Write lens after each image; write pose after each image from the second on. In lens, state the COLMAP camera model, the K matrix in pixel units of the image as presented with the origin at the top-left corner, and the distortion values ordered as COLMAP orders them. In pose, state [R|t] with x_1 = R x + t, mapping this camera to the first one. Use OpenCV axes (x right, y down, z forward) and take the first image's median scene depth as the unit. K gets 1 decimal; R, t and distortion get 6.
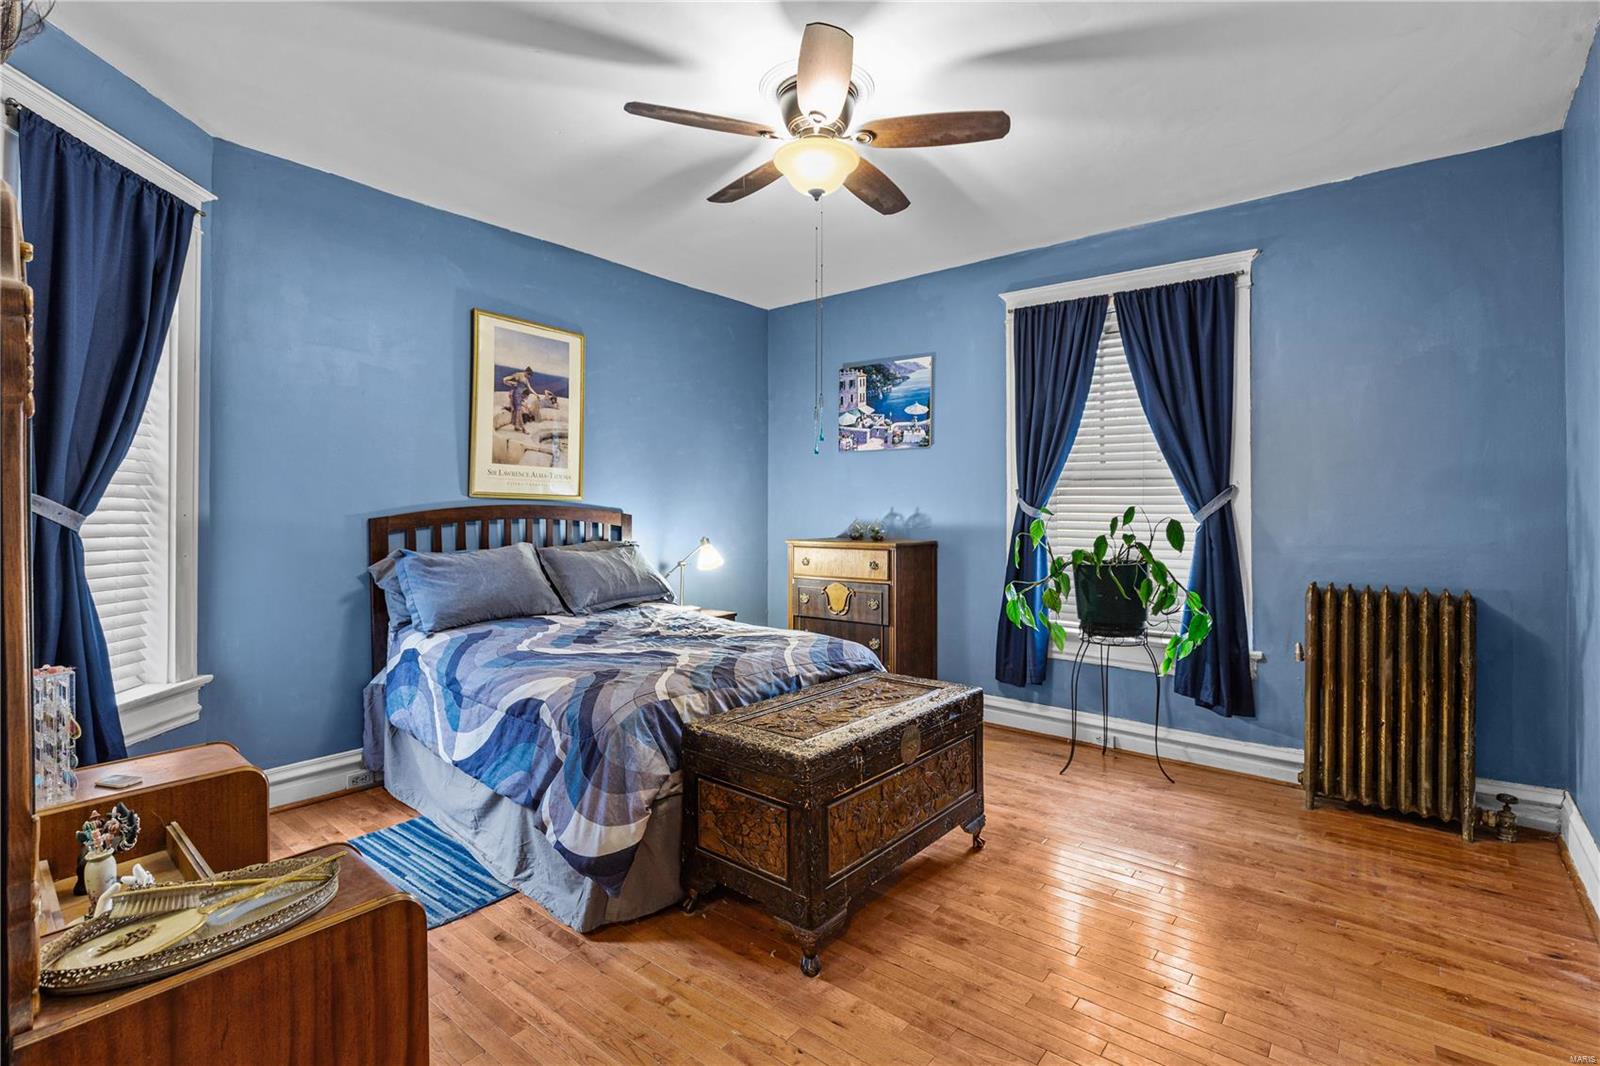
lens RADIAL K [[736.2, 0, 809.9], [0, 736.2, 516.3], [0, 0, 1]] dist [0.007832, -0.003629]
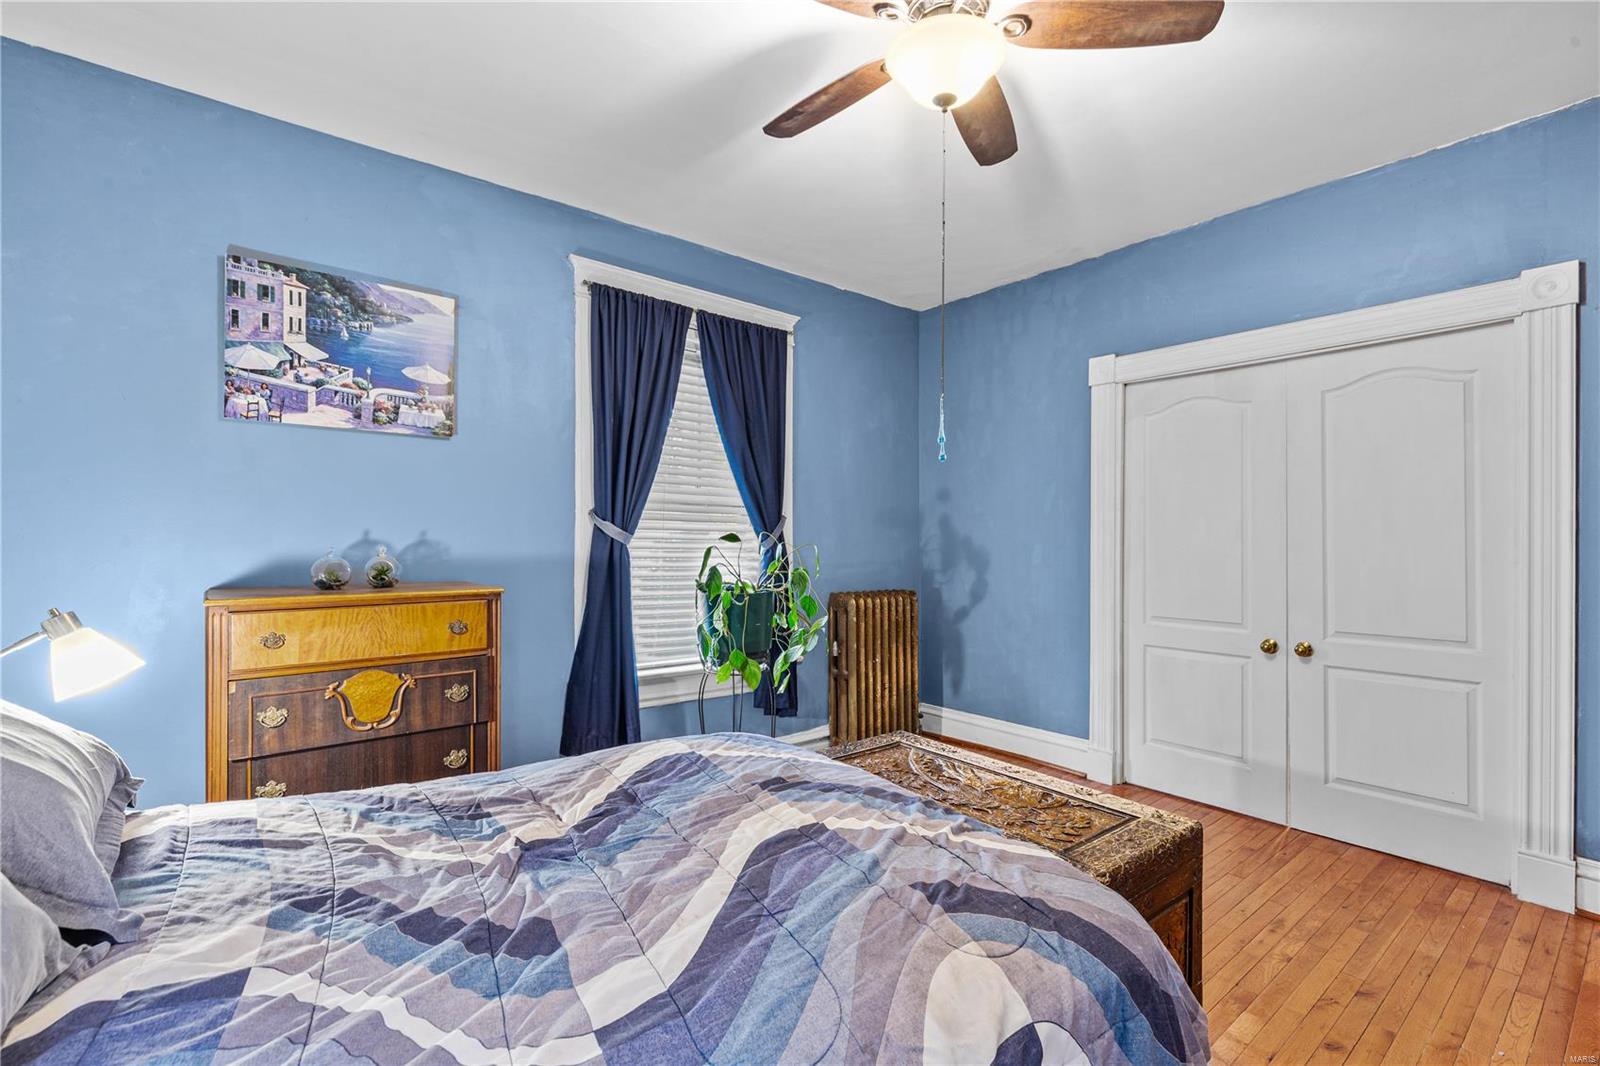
lens RADIAL K [[736.2, 0, 812.1], [0, 736.2, 539.2], [0, 0, 1]] dist [0.007832, -0.003629]
pose [[0.188491, -0.003437, 0.982069, -0.453559], [0.003542, 0.999990, 0.002820, -0.005964], [-0.982069, 0.002947, 0.188501, 0.613356]]
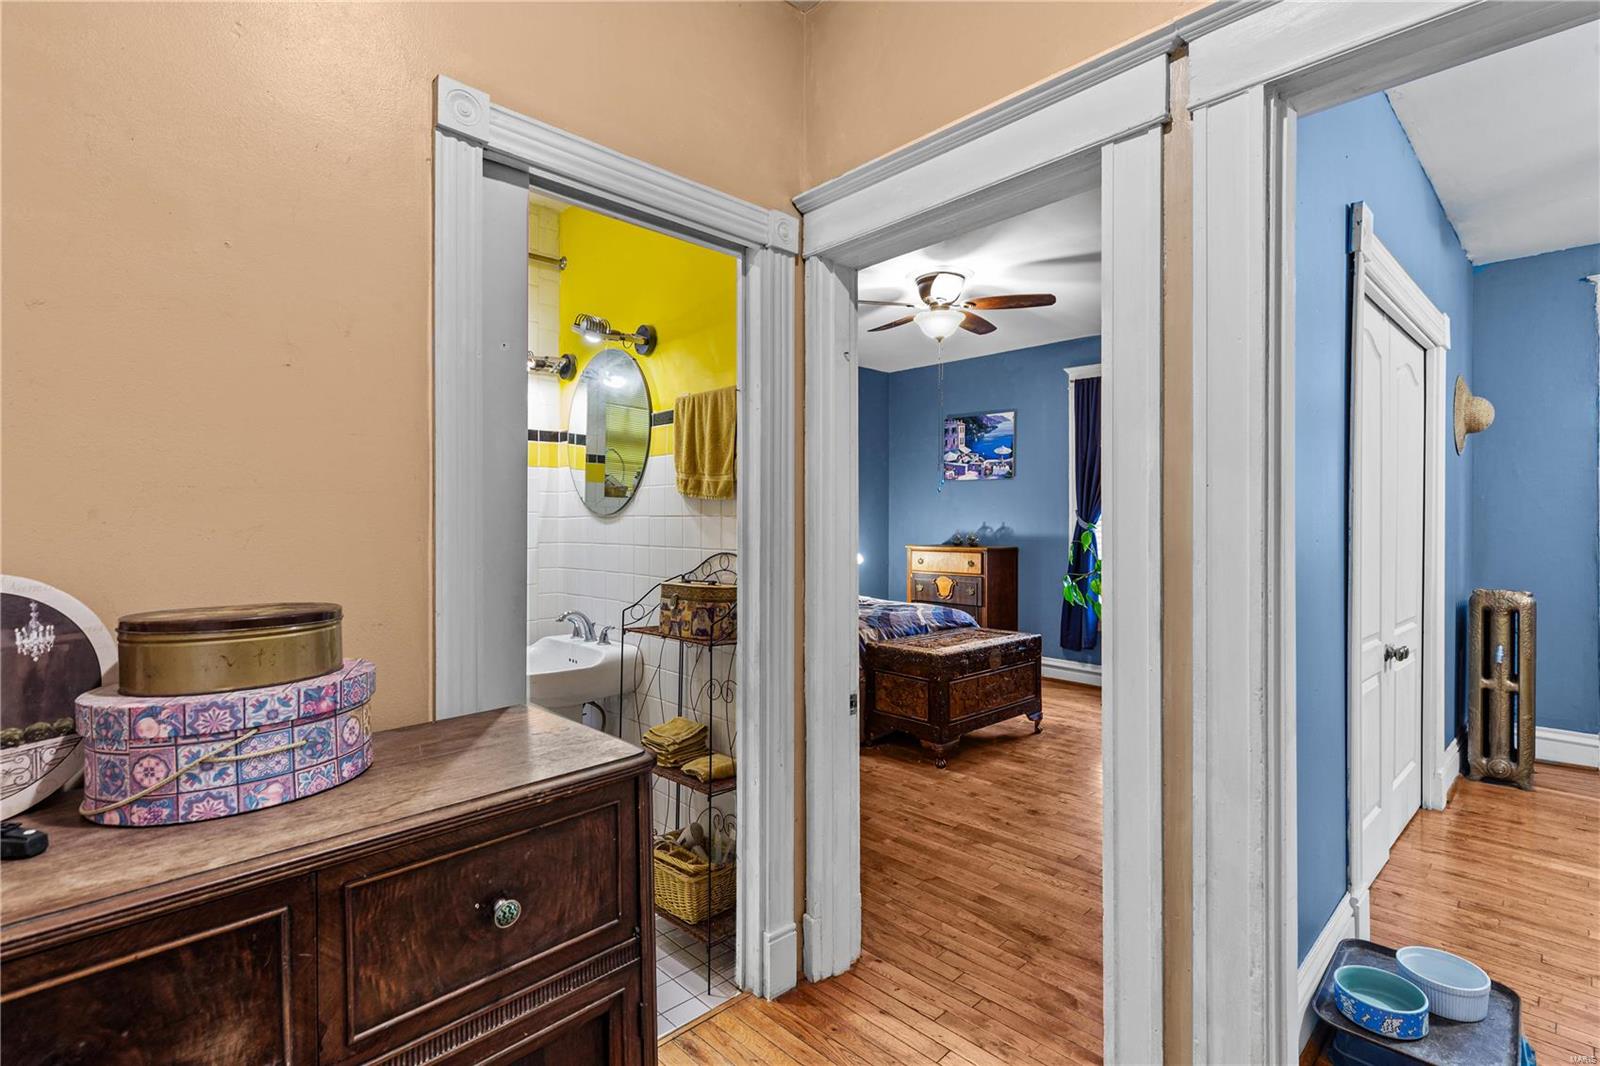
lens RADIAL K [[736.2, 0, 800.9], [0, 736.2, 524.0], [0, 0, 1]] dist [0.007832, -0.003629]
pose [[0.991307, 0.003148, -0.131533, -0.050991], [-0.003829, 0.999981, -0.004923, -0.000612], [0.131515, 0.005384, 0.991300, -0.442623]]
